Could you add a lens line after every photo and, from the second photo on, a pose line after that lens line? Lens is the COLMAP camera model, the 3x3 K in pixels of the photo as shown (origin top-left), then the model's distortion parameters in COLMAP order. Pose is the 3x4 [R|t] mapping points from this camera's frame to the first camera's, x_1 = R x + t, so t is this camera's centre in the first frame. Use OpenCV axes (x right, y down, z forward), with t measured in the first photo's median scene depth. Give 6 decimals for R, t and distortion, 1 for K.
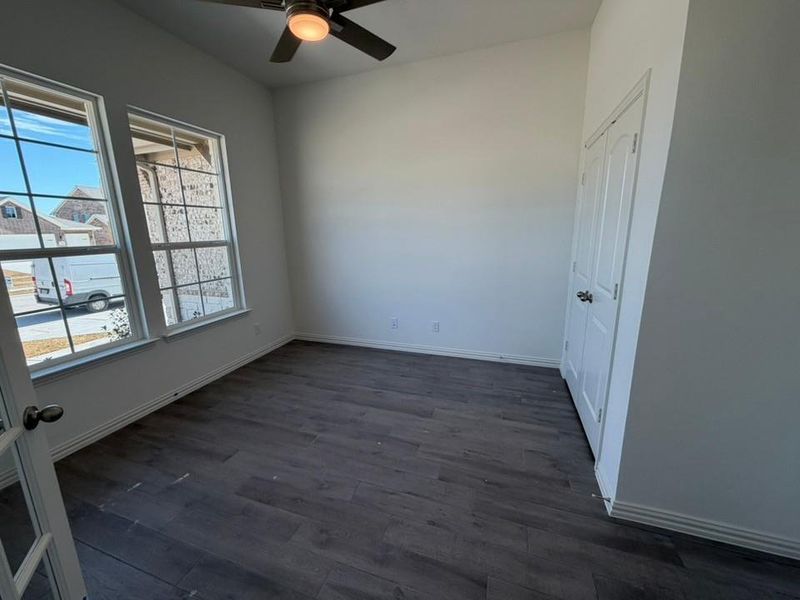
lens RADIAL K [[318.3, 0, 398.6], [0, 318.3, 296.5], [0, 0, 1]] dist [-0.000717, -0.000140]
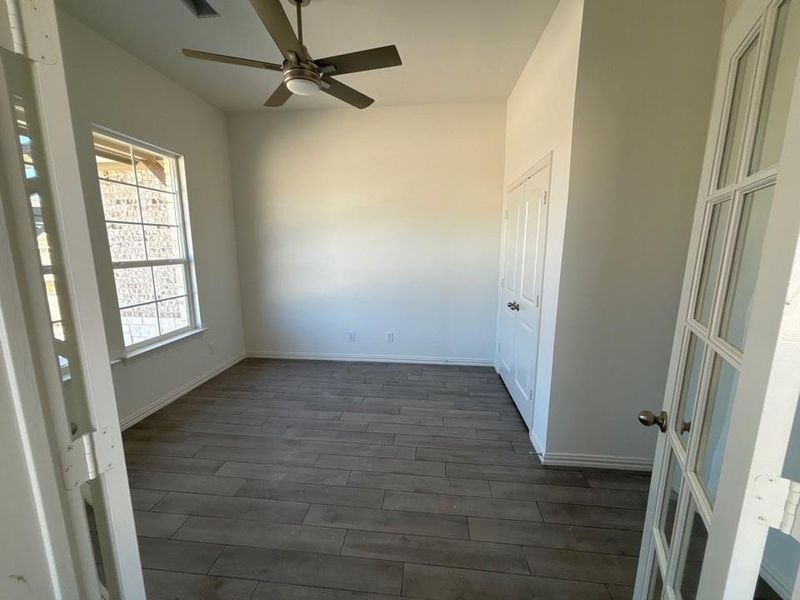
lens RADIAL K [[318.3, 0, 398.6], [0, 318.3, 296.5], [0, 0, 1]] dist [-0.000717, -0.000140]
pose [[0.974151, -0.016148, 0.225321, -0.130306], [0.027769, 0.998437, -0.048500, 0.008515], [-0.224186, 0.053503, 0.973077, -0.126632]]
